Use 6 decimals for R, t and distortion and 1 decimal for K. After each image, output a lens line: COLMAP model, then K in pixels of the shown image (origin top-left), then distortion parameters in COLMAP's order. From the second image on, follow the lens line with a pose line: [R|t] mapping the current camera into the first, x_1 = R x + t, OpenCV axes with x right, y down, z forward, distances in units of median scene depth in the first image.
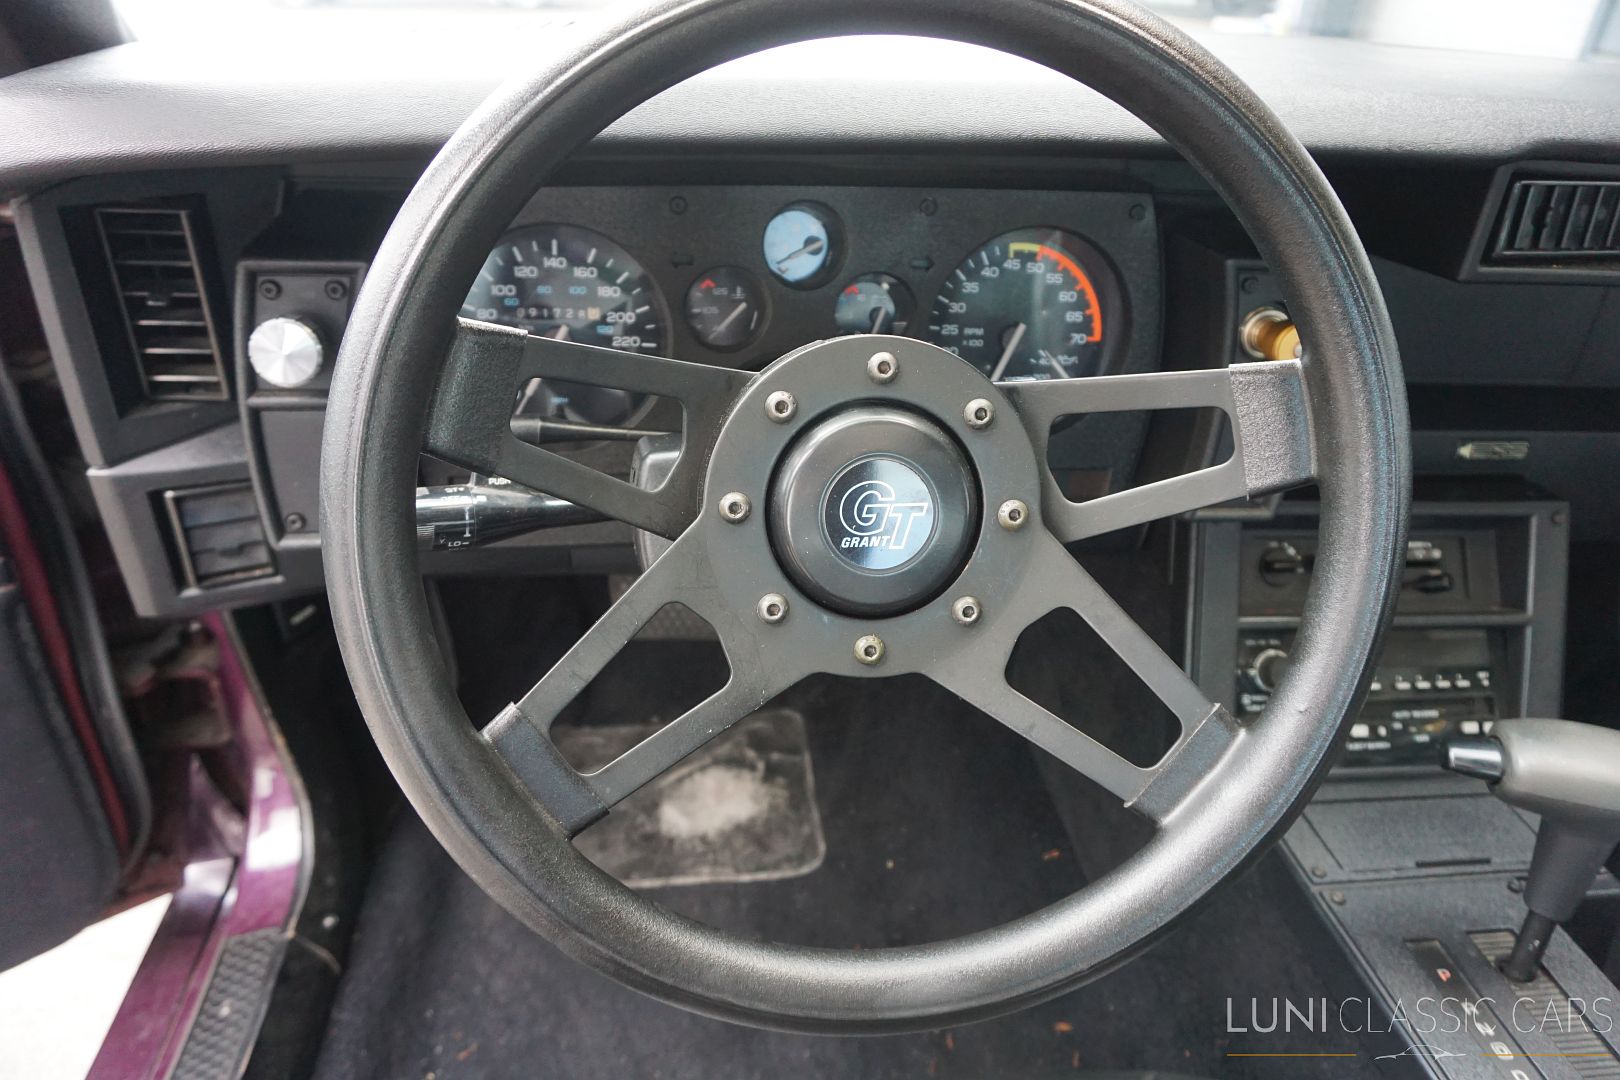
lens RADIAL K [[1088.5, 0, 812.8], [0, 1088.5, 541.8], [0, 0, 1]] dist [-0.045566, 0.033305]
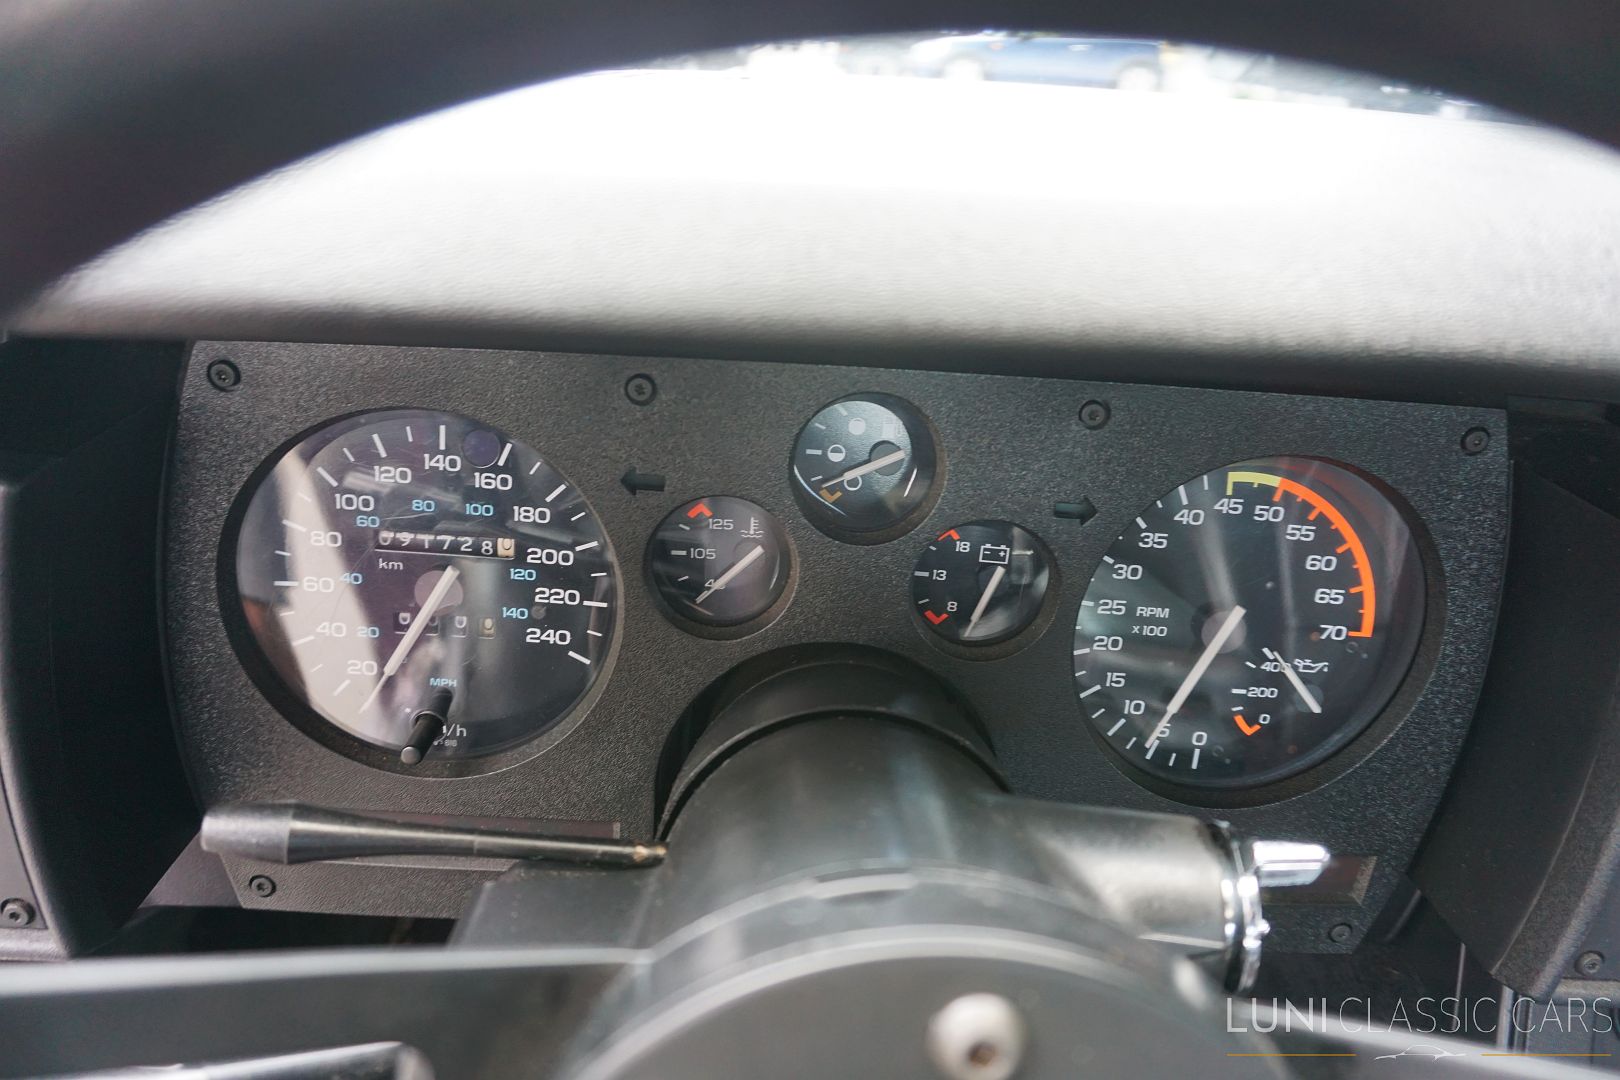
lens RADIAL K [[1088.5, 0, 809.5], [0, 1088.5, 524.9], [0, 0, 1]] dist [-0.045566, 0.033305]
pose [[0.992123, 0.075027, -0.100310, 0.021171], [-0.083472, 0.993062, -0.082825, -0.184740], [0.093400, 0.090545, 0.991503, 0.420659]]
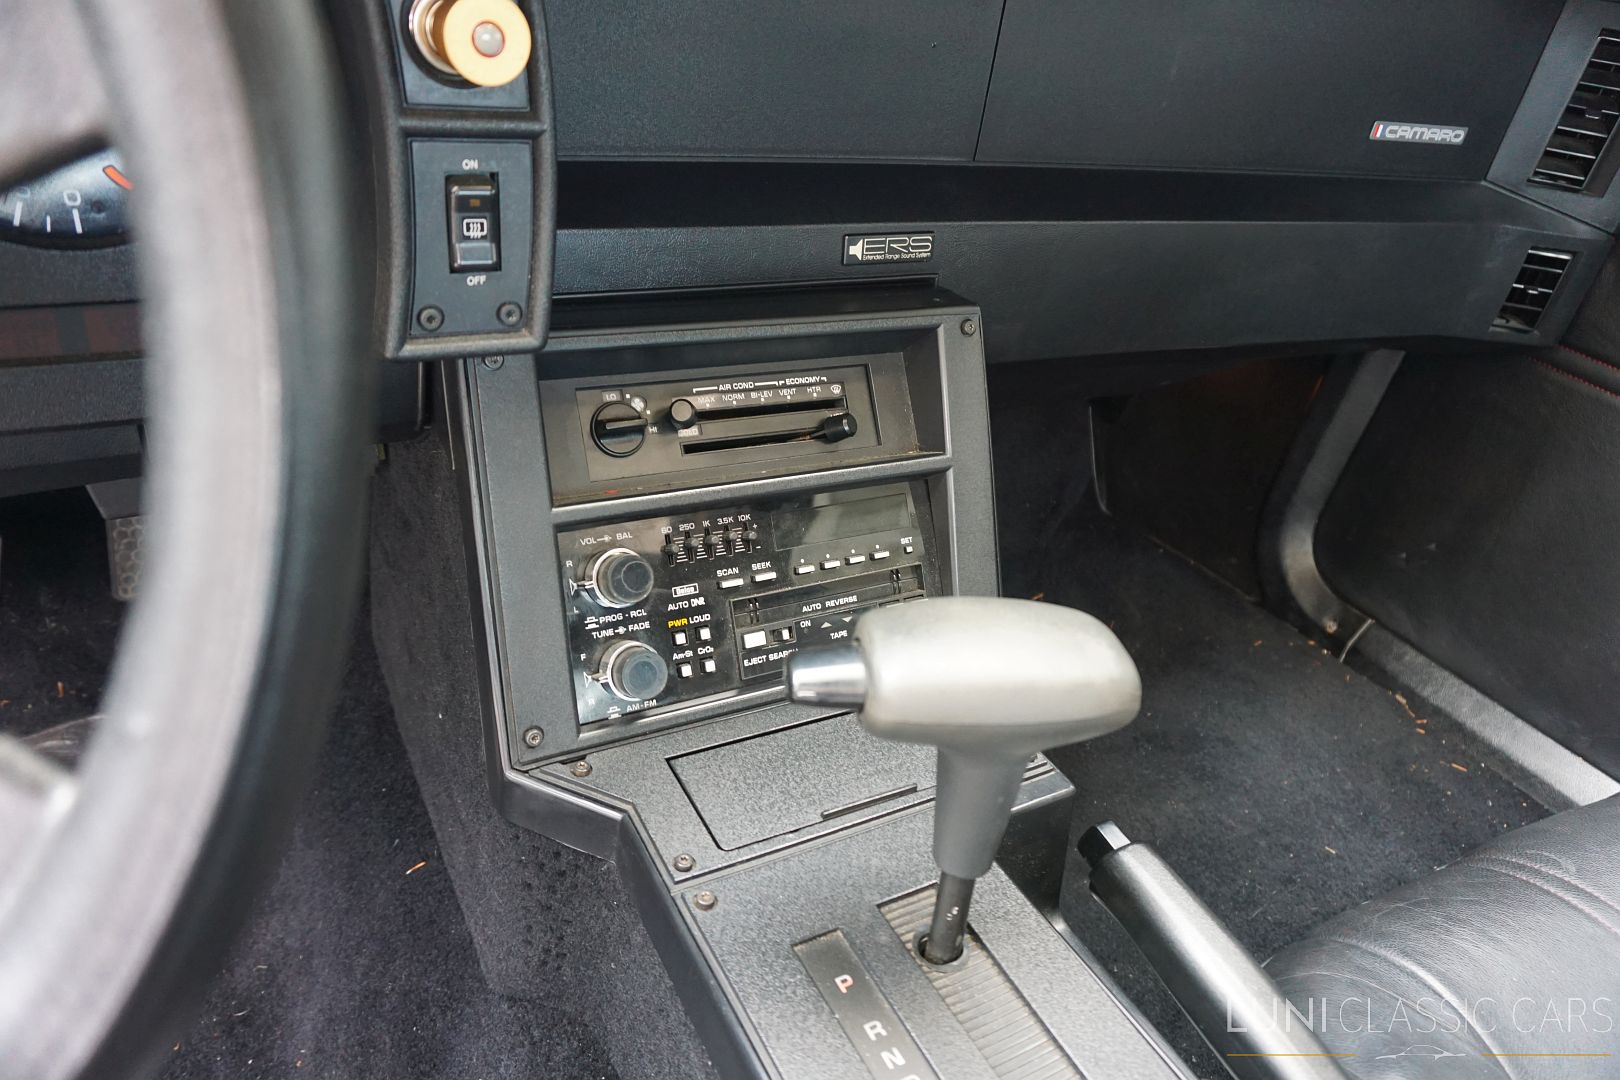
lens RADIAL K [[1088.5, 0, 814.4], [0, 1088.5, 541.5], [0, 0, 1]] dist [-0.045566, 0.033305]
pose [[0.926961, -0.141504, 0.347448, 0.346636], [0.113736, 0.988550, 0.099166, 0.047776], [-0.357502, -0.052406, 0.932441, 0.349660]]
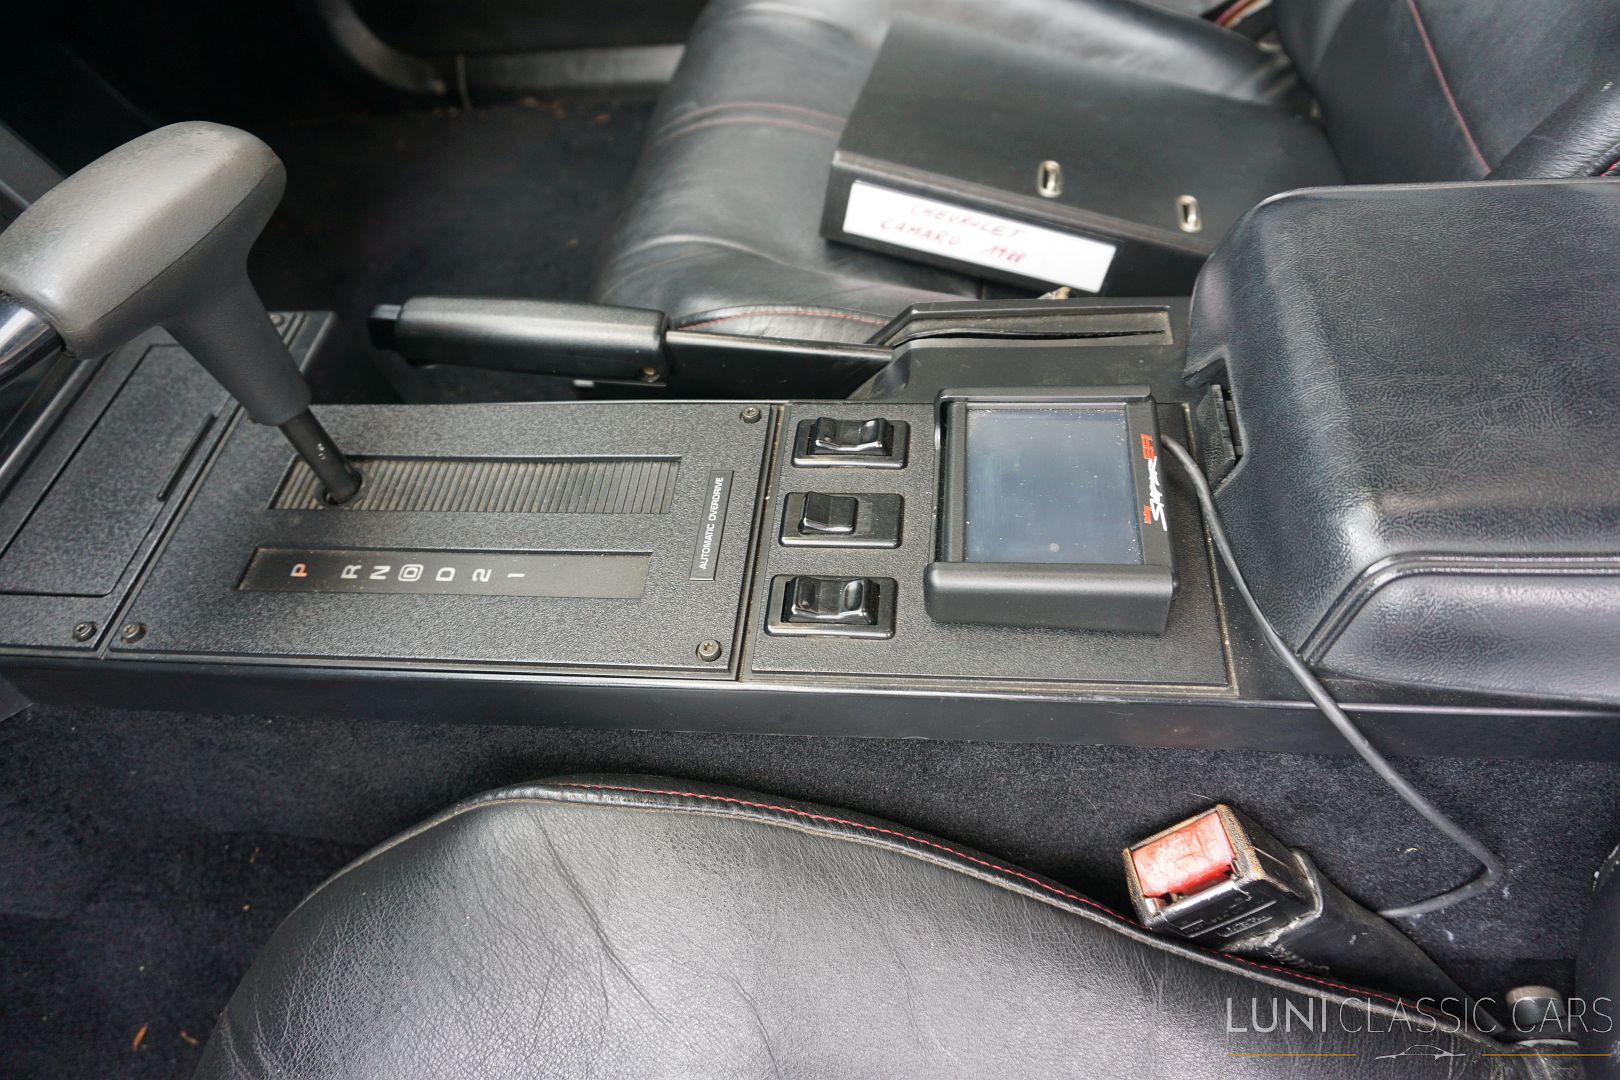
lens RADIAL K [[1088.5, 0, 812.4], [0, 1088.5, 546.6], [0, 0, 1]] dist [-0.045566, 0.033305]
pose [[0.216140, -0.813313, 0.540190, 0.267444], [0.562871, 0.555871, 0.611705, 0.136009], [-0.797784, 0.171843, 0.577937, 0.285113]]
